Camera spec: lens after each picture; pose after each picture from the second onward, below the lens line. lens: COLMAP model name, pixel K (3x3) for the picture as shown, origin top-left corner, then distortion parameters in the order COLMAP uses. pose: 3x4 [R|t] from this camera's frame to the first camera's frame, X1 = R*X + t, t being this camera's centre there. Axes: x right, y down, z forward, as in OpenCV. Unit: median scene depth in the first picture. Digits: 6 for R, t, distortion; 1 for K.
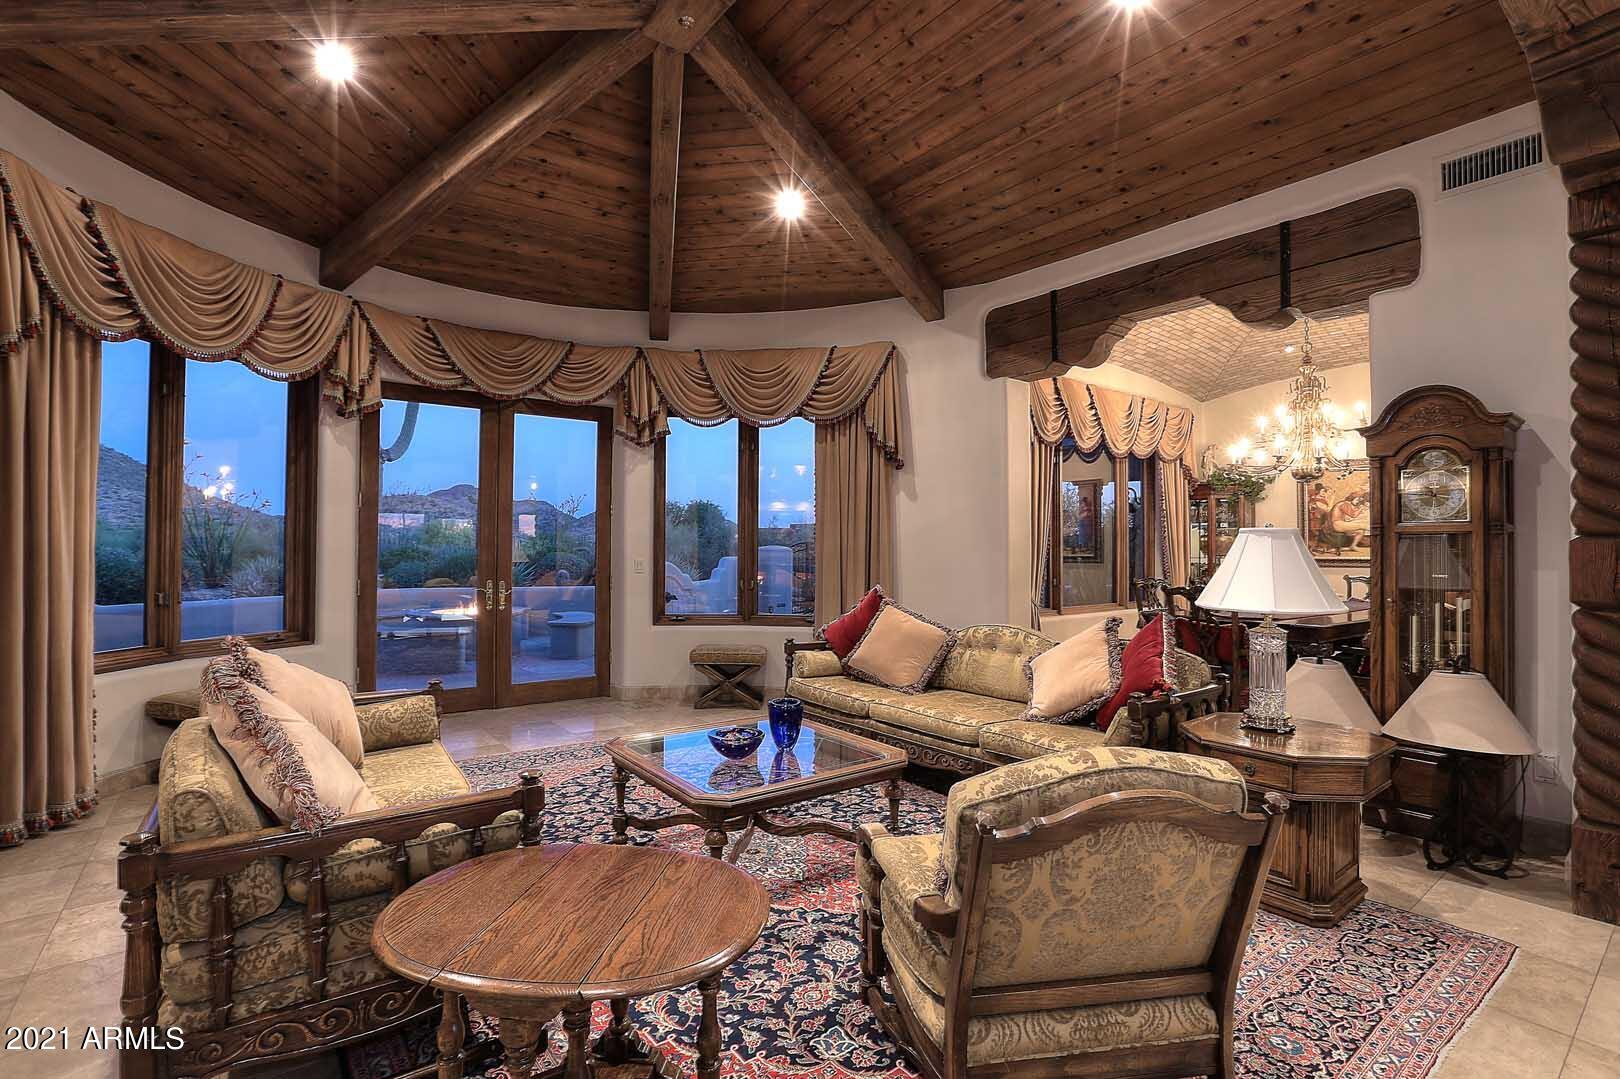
lens RADIAL K [[751.2, 0, 804.0], [0, 751.2, 535.8], [0, 0, 1]] dist [-0.063246, 0.029593]
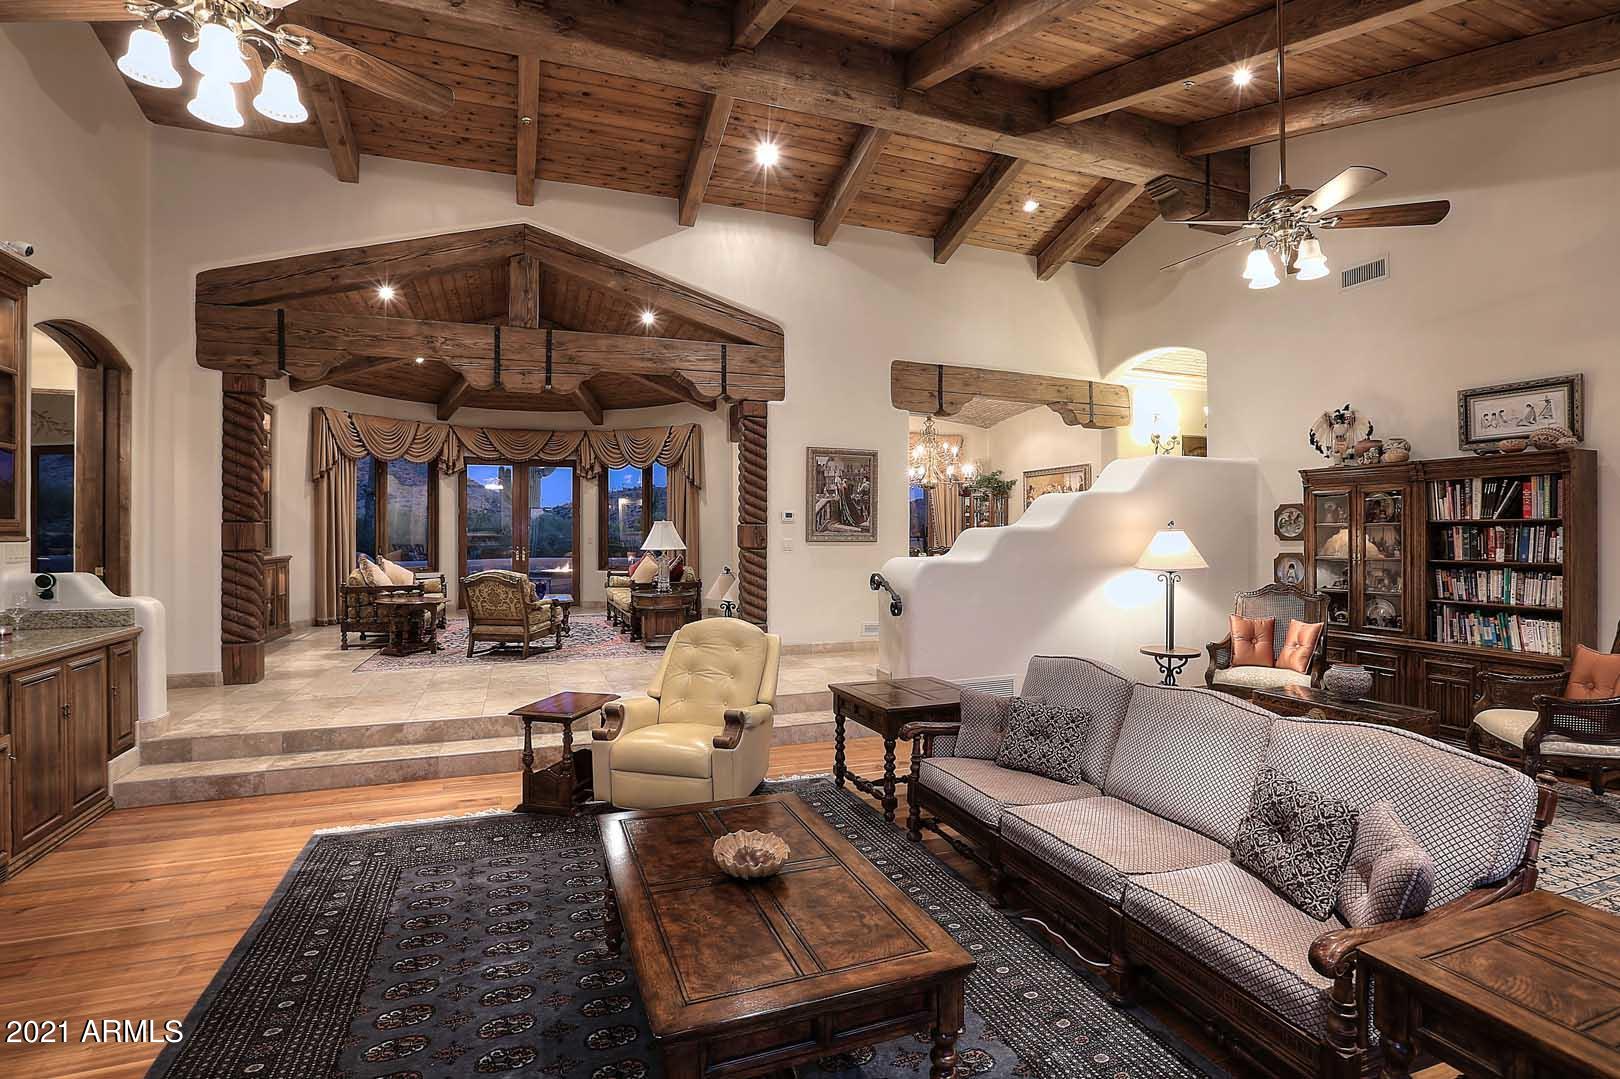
lens RADIAL K [[751.2, 0, 804.0], [0, 751.2, 535.8], [0, 0, 1]] dist [-0.063246, 0.029593]
pose [[0.958133, -0.004198, -0.286291, 1.114842], [0.009694, 0.999795, 0.017783, -0.000874], [0.286158, -0.019813, 0.957978, -0.922719]]
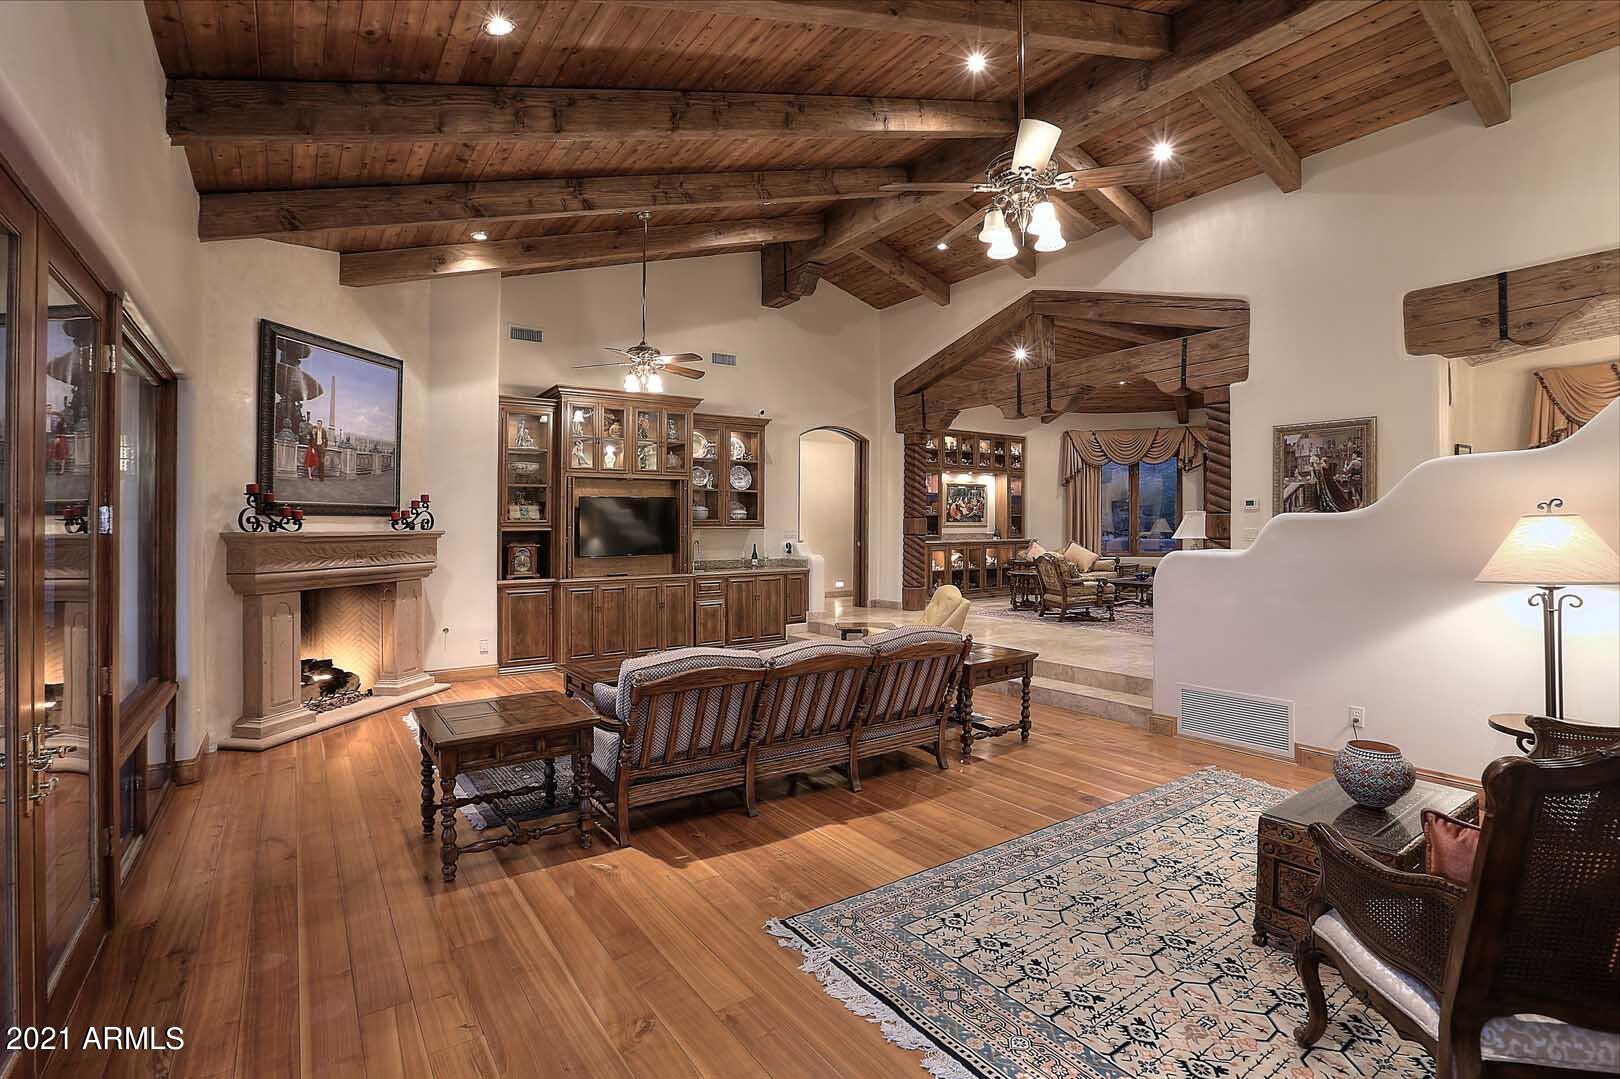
lens RADIAL K [[751.2, 0, 804.0], [0, 751.2, 535.8], [0, 0, 1]] dist [-0.063246, 0.029593]
pose [[-0.035412, 0.007950, -0.999341, 2.048749], [0.021467, 0.999744, 0.007193, 0.017426], [0.999142, -0.021198, -0.035574, -0.276053]]
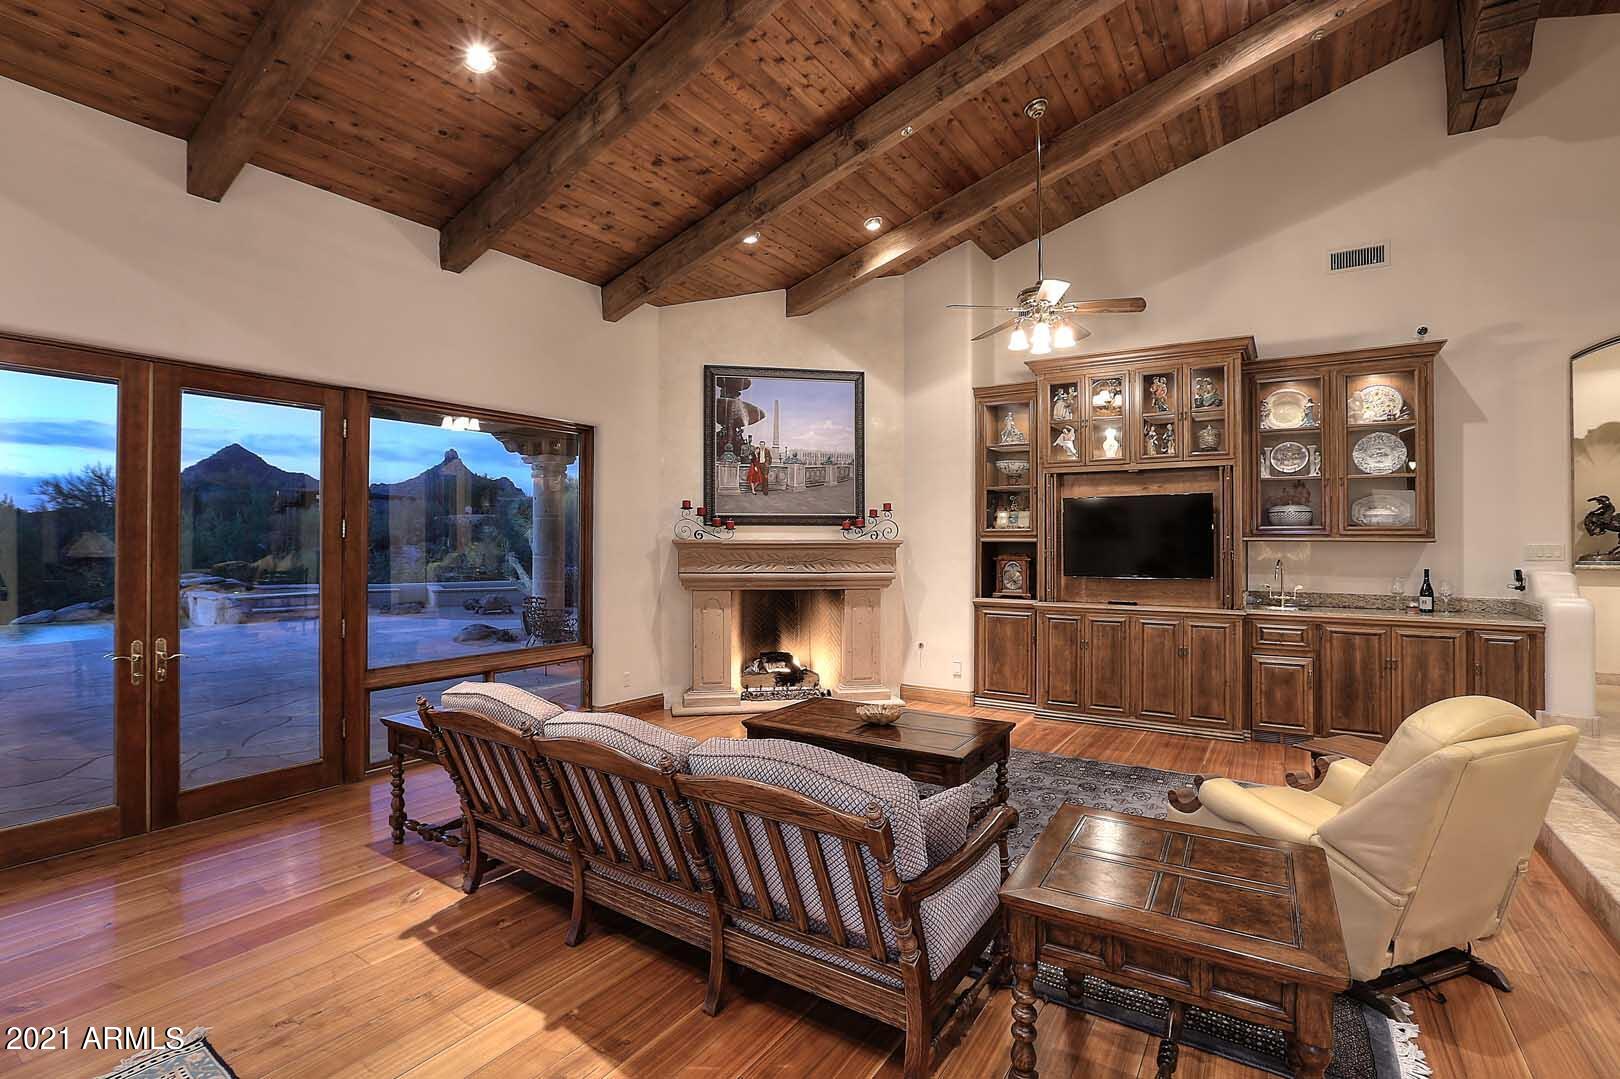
lens RADIAL K [[751.2, 0, 804.0], [0, 751.2, 535.8], [0, 0, 1]] dist [-0.063246, 0.029593]
pose [[-0.938300, -0.009322, -0.345696, 1.317396], [-0.001743, 0.999751, -0.022230, 0.025962], [0.345817, -0.020256, -0.938083, 0.201497]]
